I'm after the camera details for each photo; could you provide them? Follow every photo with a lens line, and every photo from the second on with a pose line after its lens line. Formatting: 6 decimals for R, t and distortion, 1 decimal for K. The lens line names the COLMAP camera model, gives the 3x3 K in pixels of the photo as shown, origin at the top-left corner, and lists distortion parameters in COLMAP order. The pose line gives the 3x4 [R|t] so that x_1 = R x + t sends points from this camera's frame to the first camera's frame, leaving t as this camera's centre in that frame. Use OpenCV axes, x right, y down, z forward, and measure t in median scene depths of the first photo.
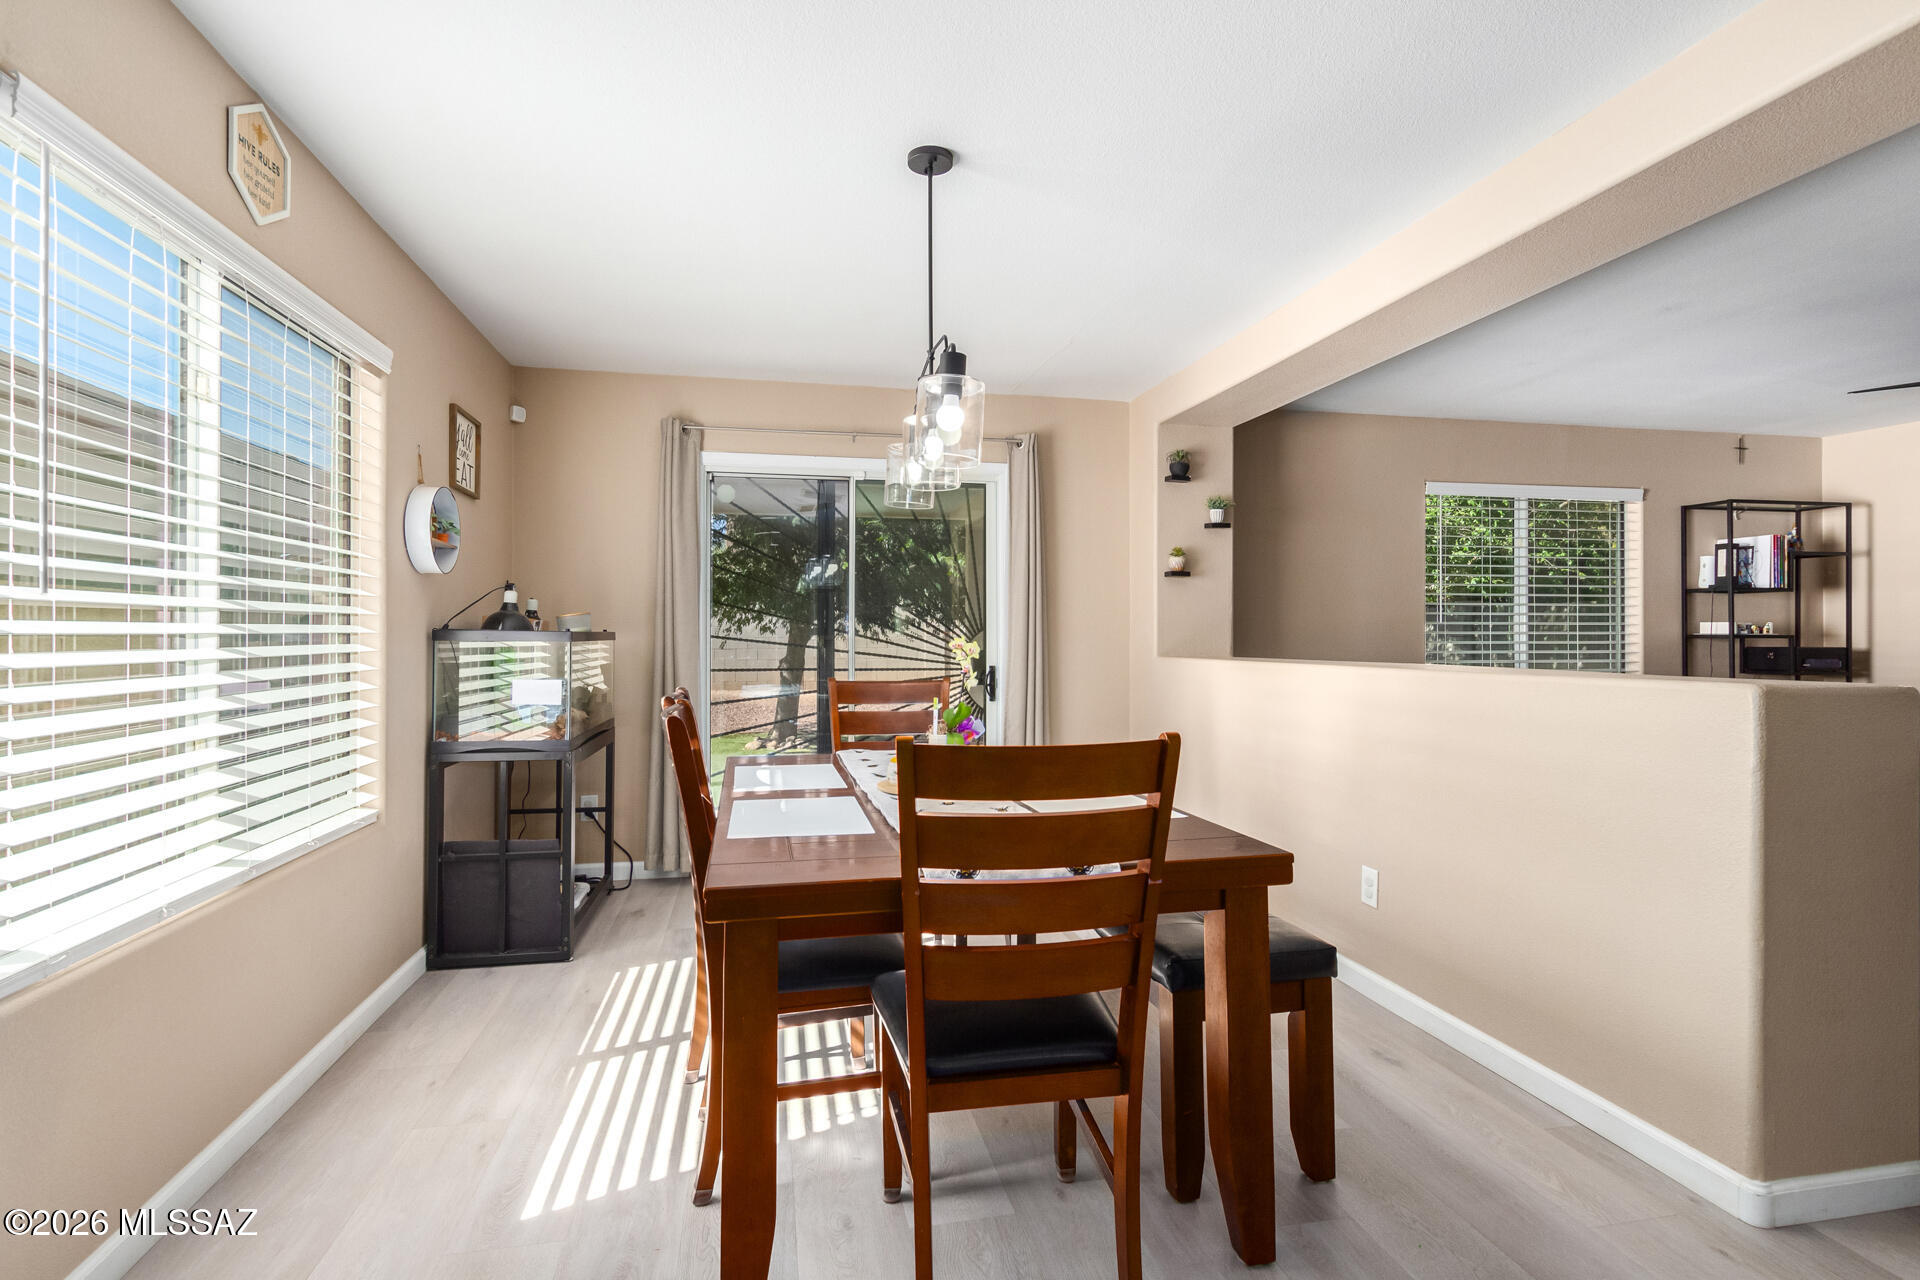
lens RADIAL K [[891.2, 0, 944.3], [0, 891.2, 639.3], [0, 0, 1]] dist [0.003005, 0.000235]
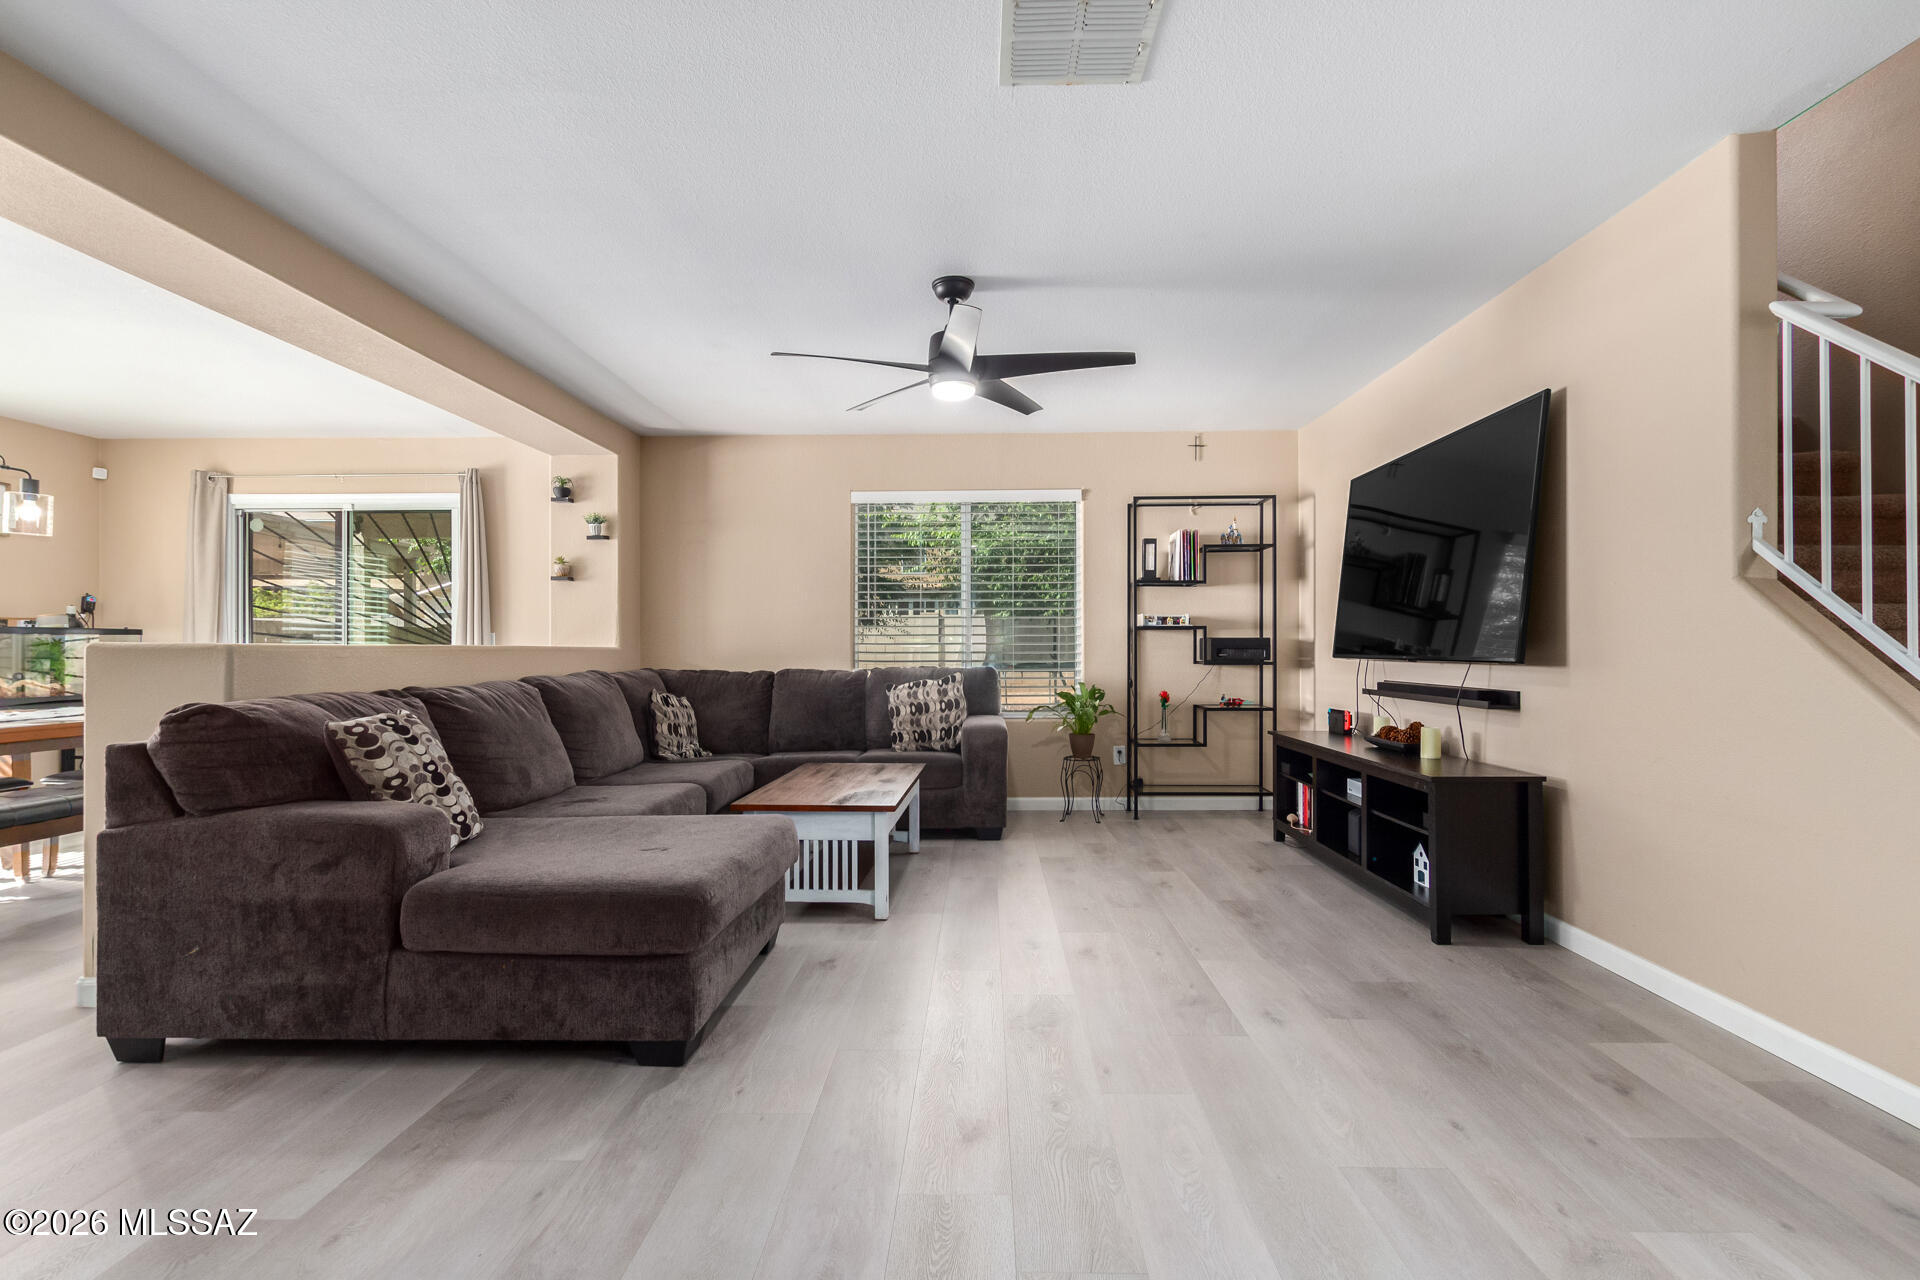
lens RADIAL K [[916.2, 0, 969.9], [0, 916.2, 646.3], [0, 0, 1]] dist [0.009918, -0.001494]
pose [[0.977884, -0.005634, -0.209071, 1.098337], [0.003928, 0.999956, -0.008573, 0.033137], [0.209110, 0.007562, 0.977863, -0.113462]]
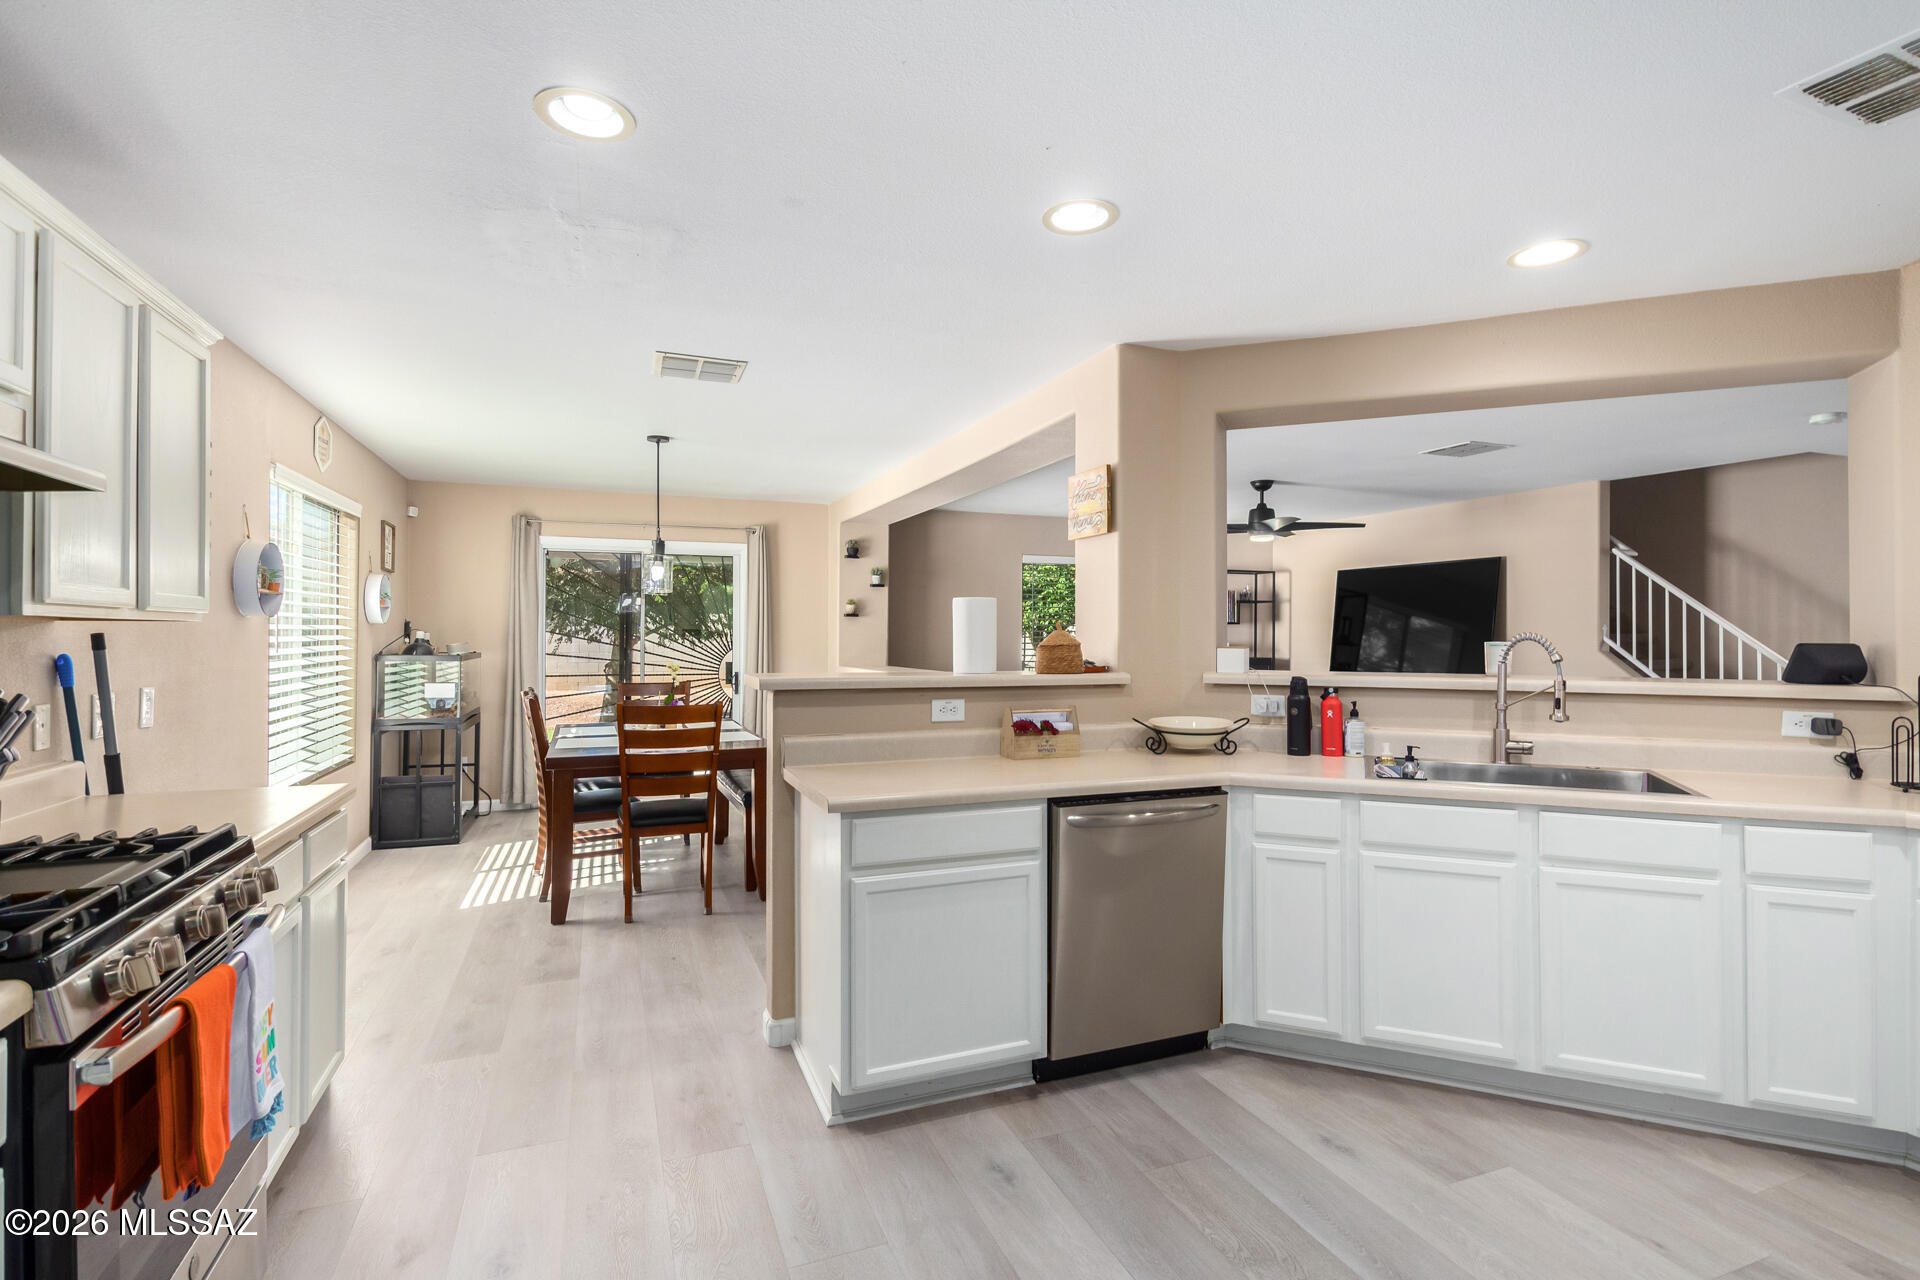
lens RADIAL K [[912.1, 0, 980.7], [0, 912.1, 629.0], [0, 0, 1]] dist [0.003708, 0.000261]
pose [[0.981562, 0.001967, 0.191133, 0.179717], [-0.000402, 0.999966, -0.008226, -0.034859], [-0.191143, 0.007998, 0.981530, -0.712952]]
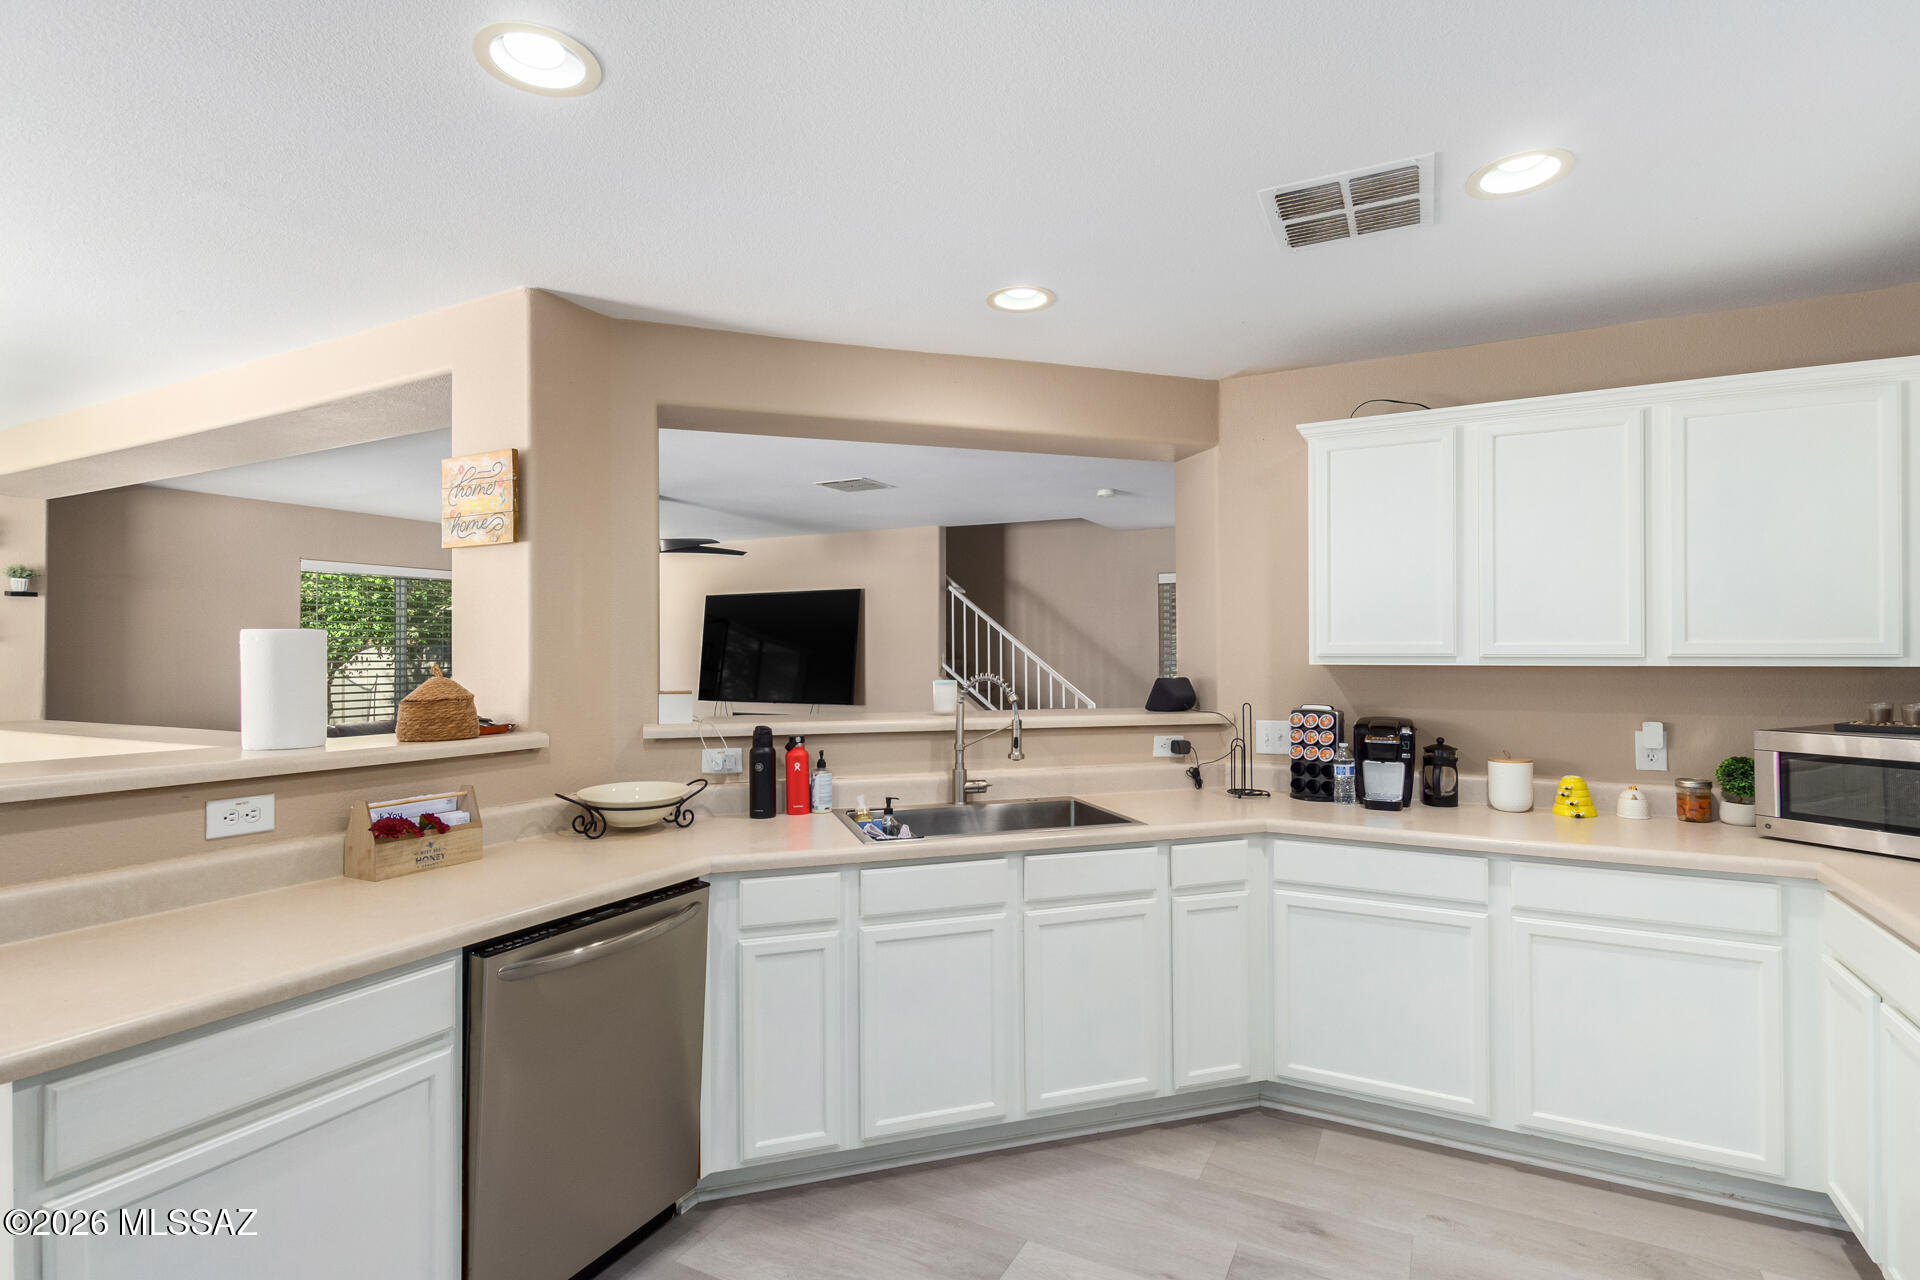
lens RADIAL K [[916.2, 0, 969.9], [0, 916.2, 646.3], [0, 0, 1]] dist [0.009918, -0.001494]
pose [[0.626185, 0.002065, 0.779672, 0.166403], [0.007429, 0.999935, -0.008615, -0.051290], [-0.779639, 0.011187, 0.626129, -0.551803]]
